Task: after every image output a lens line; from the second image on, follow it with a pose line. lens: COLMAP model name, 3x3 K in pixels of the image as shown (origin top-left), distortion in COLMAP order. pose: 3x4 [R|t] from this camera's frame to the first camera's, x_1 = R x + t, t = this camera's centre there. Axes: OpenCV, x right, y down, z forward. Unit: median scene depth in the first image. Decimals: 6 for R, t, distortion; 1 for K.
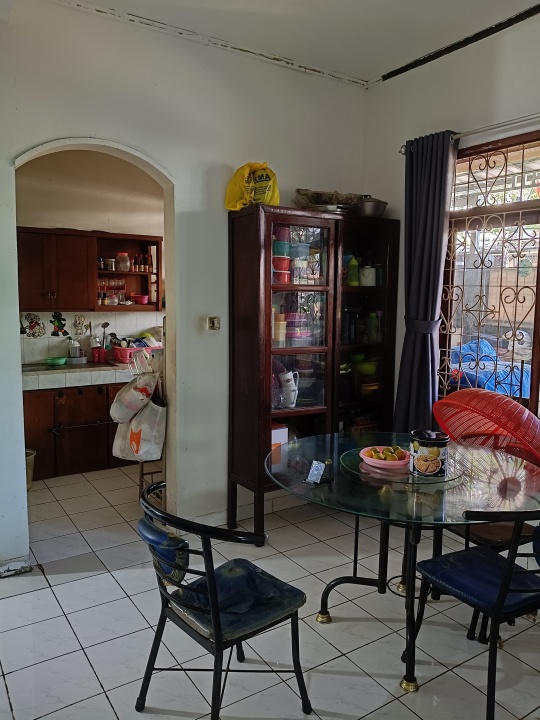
lens RADIAL K [[567.2, 0, 286.7], [0, 567.2, 344.2], [0, 0, 1]] dist [0.025093, -0.008946]
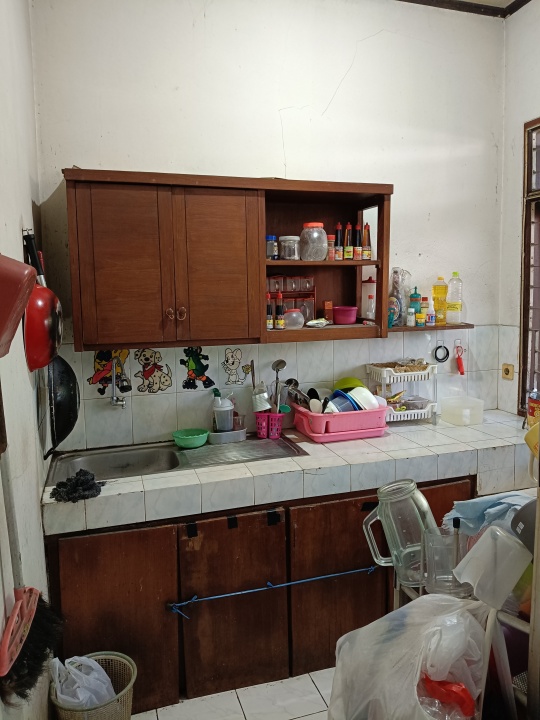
lens RADIAL K [[567.2, 0, 271.6], [0, 567.2, 360.5], [0, 0, 1]] dist [0.025093, -0.008946]
pose [[0.955532, 0.001713, -0.294883, -0.172879], [0.002605, 0.999895, 0.014247, -0.046473], [0.294876, -0.014381, 0.955427, 0.502280]]
